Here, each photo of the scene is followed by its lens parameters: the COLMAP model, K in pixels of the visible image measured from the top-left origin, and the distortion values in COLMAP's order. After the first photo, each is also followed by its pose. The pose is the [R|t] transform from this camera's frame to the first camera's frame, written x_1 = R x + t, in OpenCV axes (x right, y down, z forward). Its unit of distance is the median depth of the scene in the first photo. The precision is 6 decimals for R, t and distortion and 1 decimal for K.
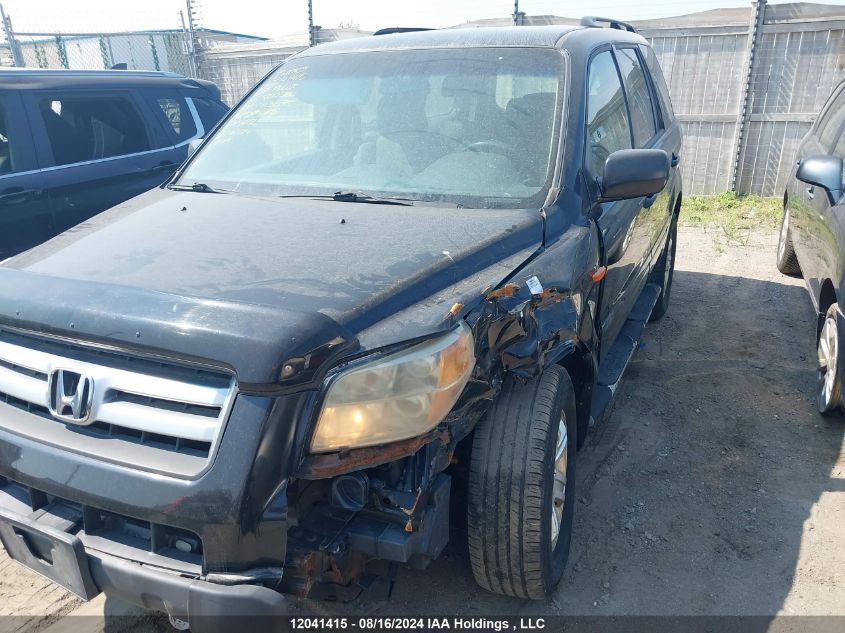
lens RADIAL K [[644.2, 0, 422.5], [0, 644.2, 316.5], [0, 0, 1]] dist [0.000697, -0.001464]
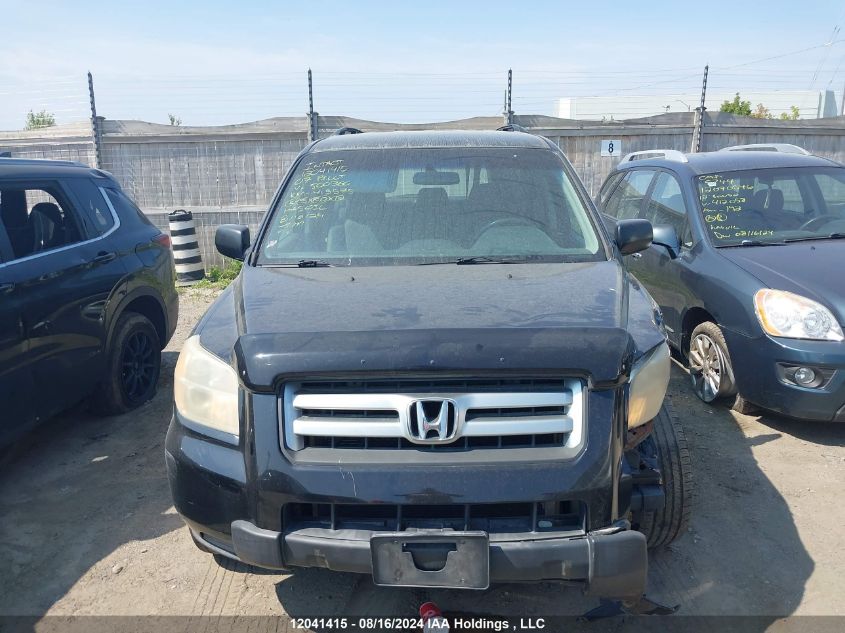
lens RADIAL K [[644.2, 0, 422.5], [0, 644.2, 316.5], [0, 0, 1]] dist [0.000697, -0.001464]
pose [[0.910313, -0.086384, 0.404807, -0.591846], [0.138698, 0.985101, -0.101681, 0.027707], [-0.389992, 0.148707, 0.908731, -0.065441]]
